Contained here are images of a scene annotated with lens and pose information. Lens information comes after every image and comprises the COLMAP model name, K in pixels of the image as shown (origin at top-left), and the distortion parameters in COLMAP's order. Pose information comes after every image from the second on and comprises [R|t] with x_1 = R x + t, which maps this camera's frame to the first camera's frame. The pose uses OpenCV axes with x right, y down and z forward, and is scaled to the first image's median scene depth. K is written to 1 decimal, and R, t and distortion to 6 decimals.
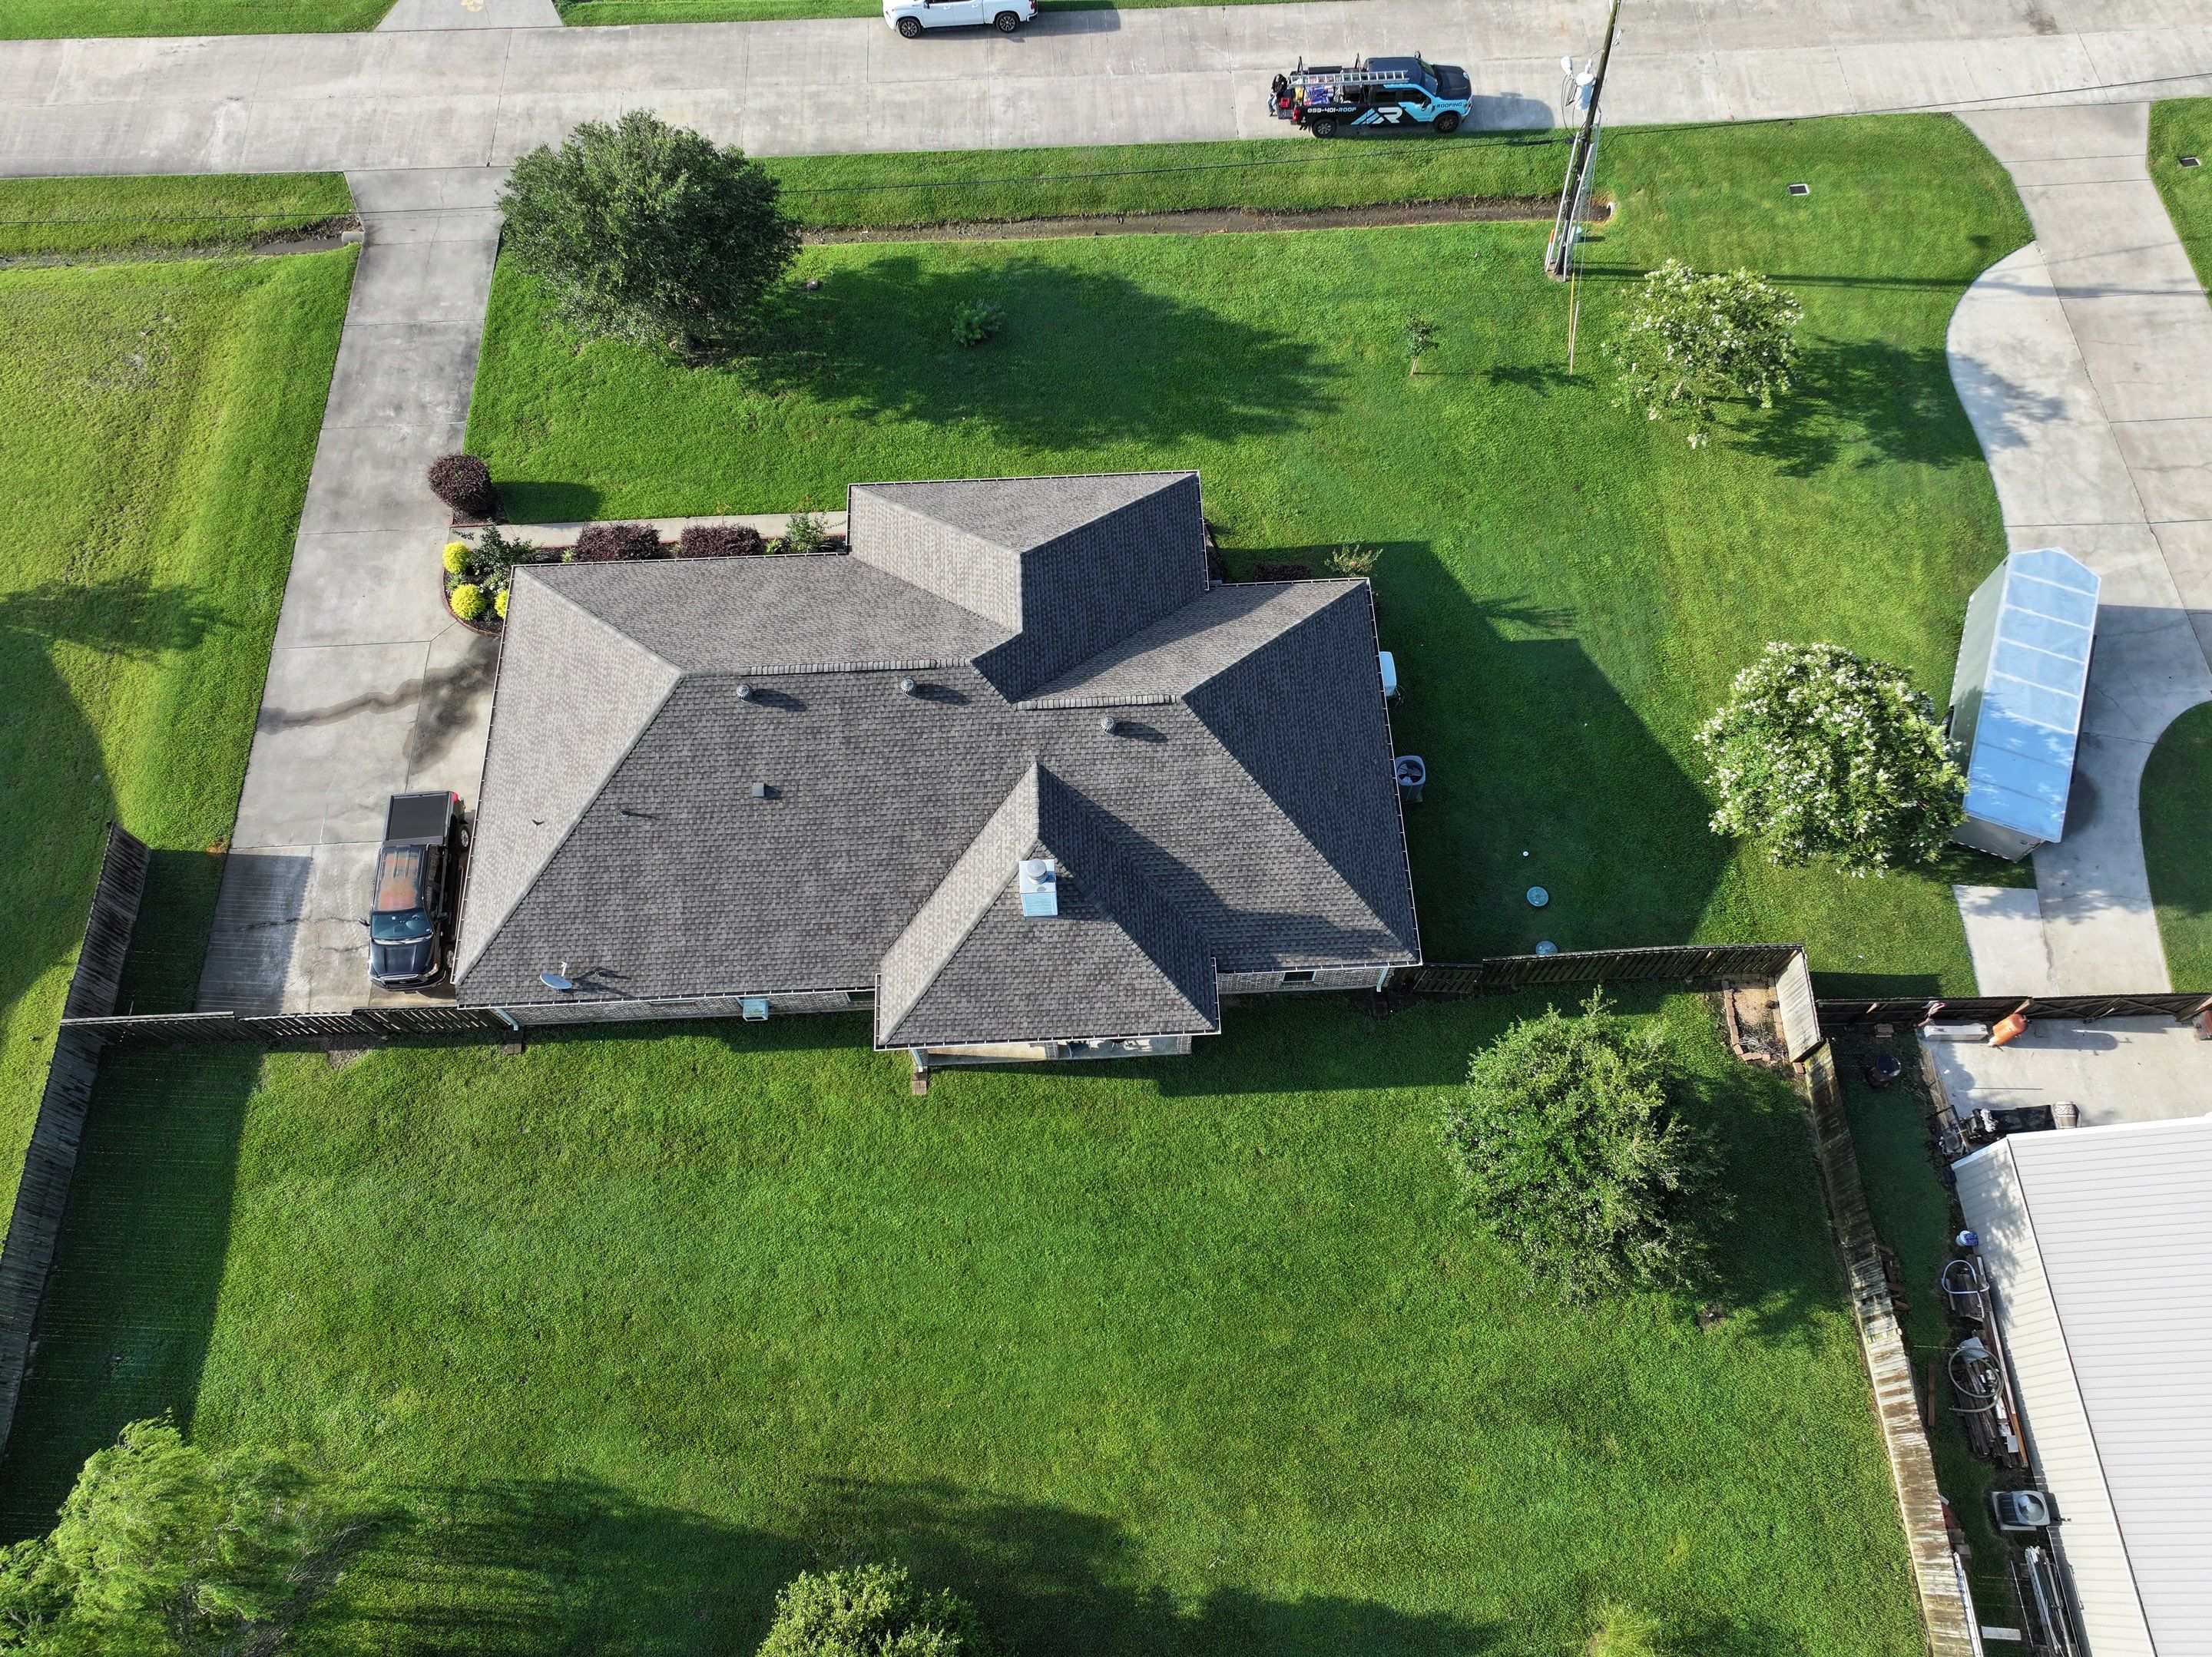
lens RADIAL K [[1547.5, 0, 1113.1], [0, 1547.5, 827.9], [0, 0, 1]] dist [-0.001501, 0.017186]
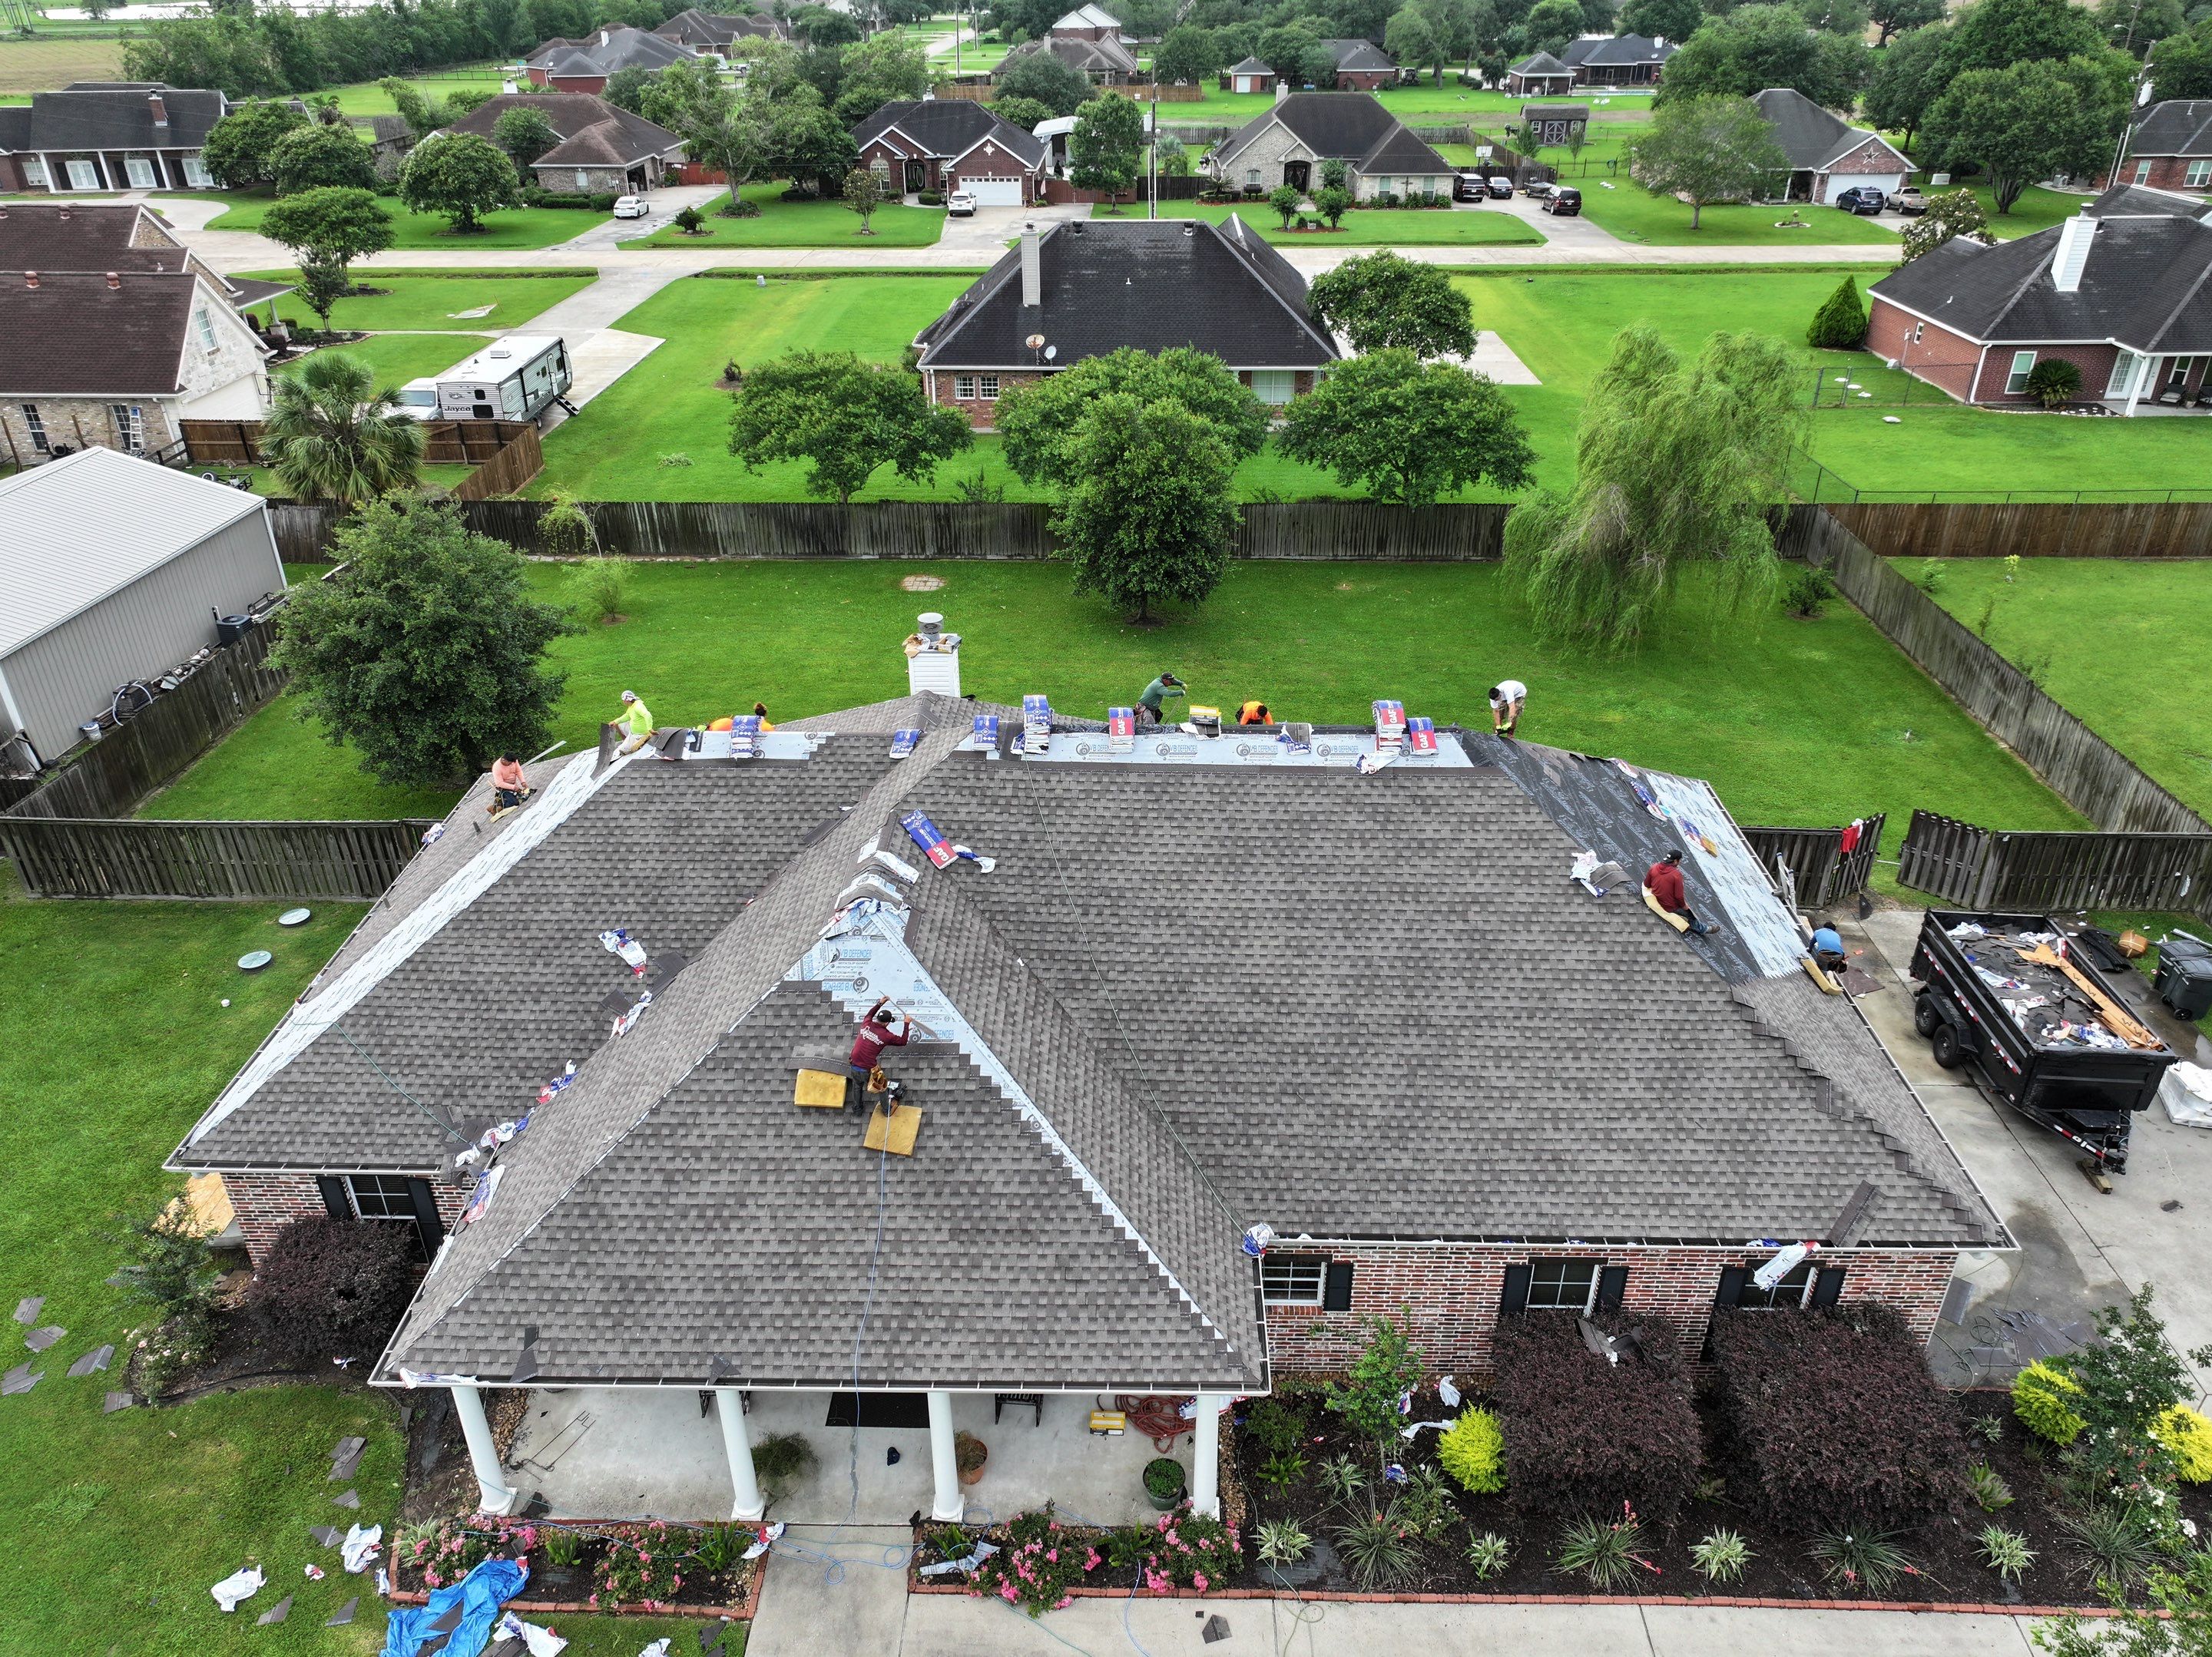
lens RADIAL K [[1547.5, 0, 1116.1], [0, 1547.5, 831.6], [0, 0, 1]] dist [-0.001501, 0.017186]
pose [[-0.997882, -0.017264, 0.062711, -0.159645], [0.063792, -0.071512, 0.995398, -0.618103], [-0.012700, 0.997290, 0.072462, 0.862260]]
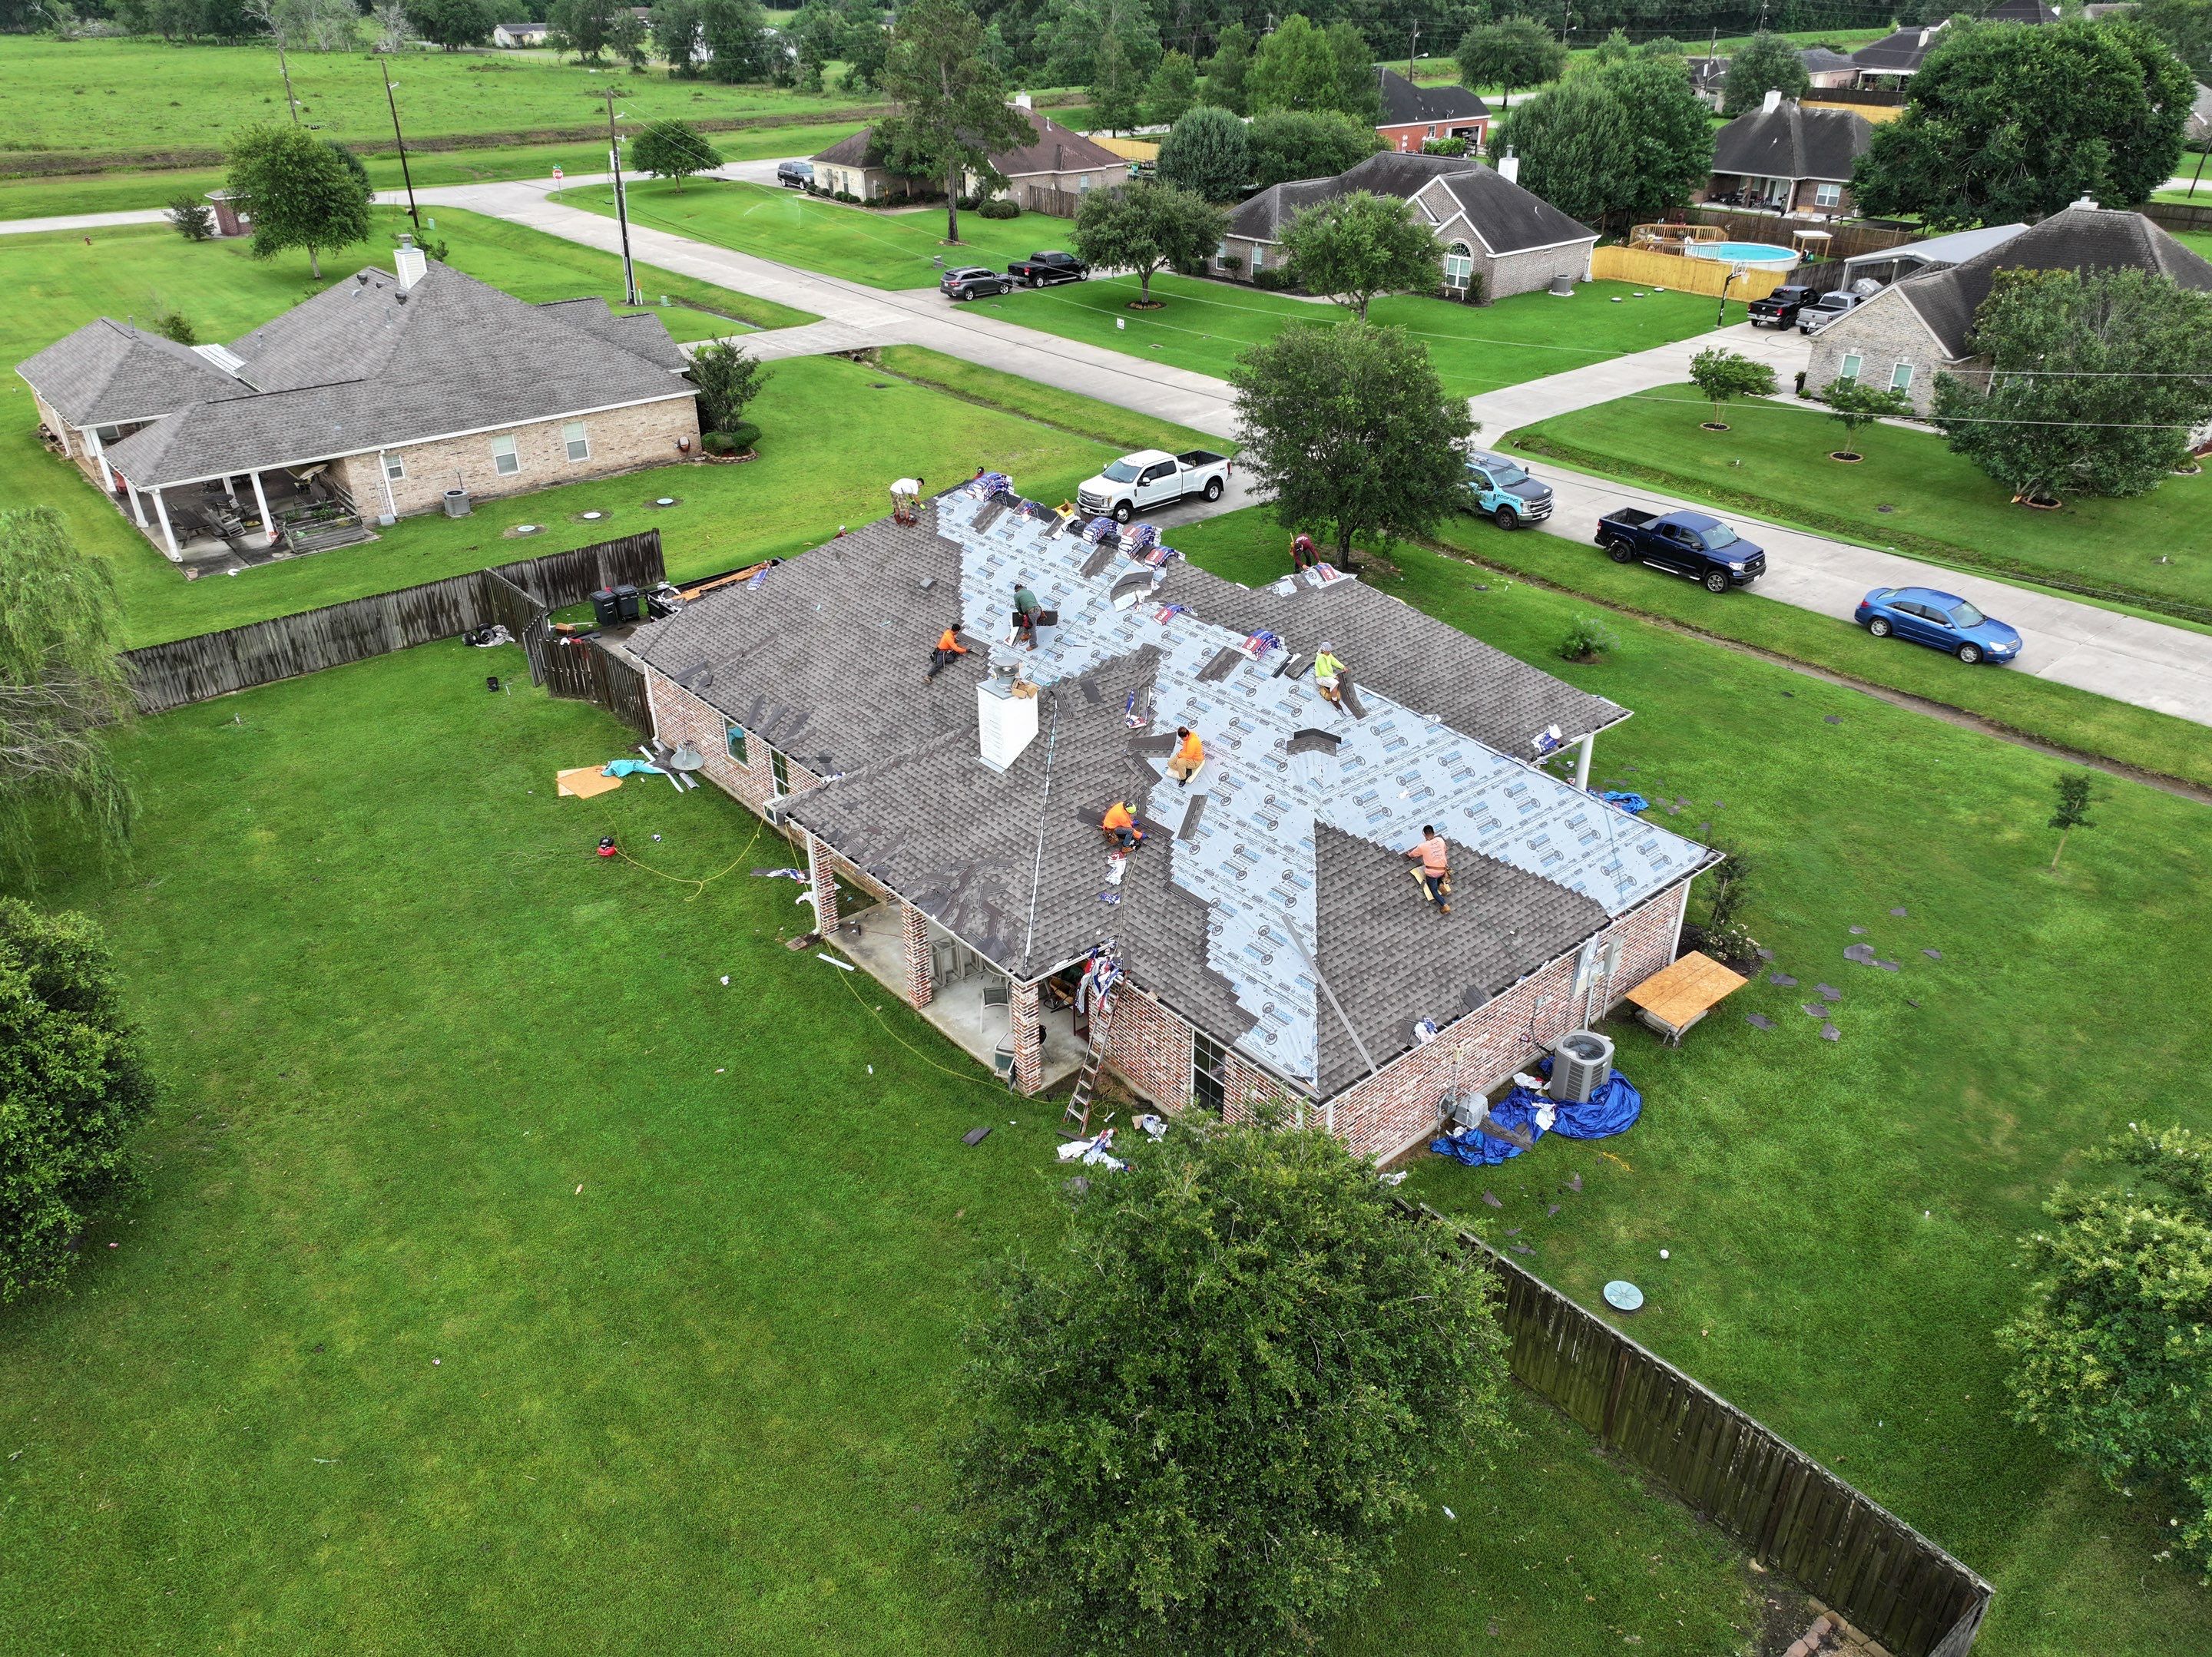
lens RADIAL K [[1547.5, 0, 1108.0], [0, 1547.5, 827.1], [0, 0, 1]] dist [-0.001501, 0.017186]
pose [[0.616803, 0.394345, -0.681209, 0.462826], [-0.713304, 0.645951, -0.271928, 0.215175], [0.332795, 0.653635, 0.679712, 0.434246]]
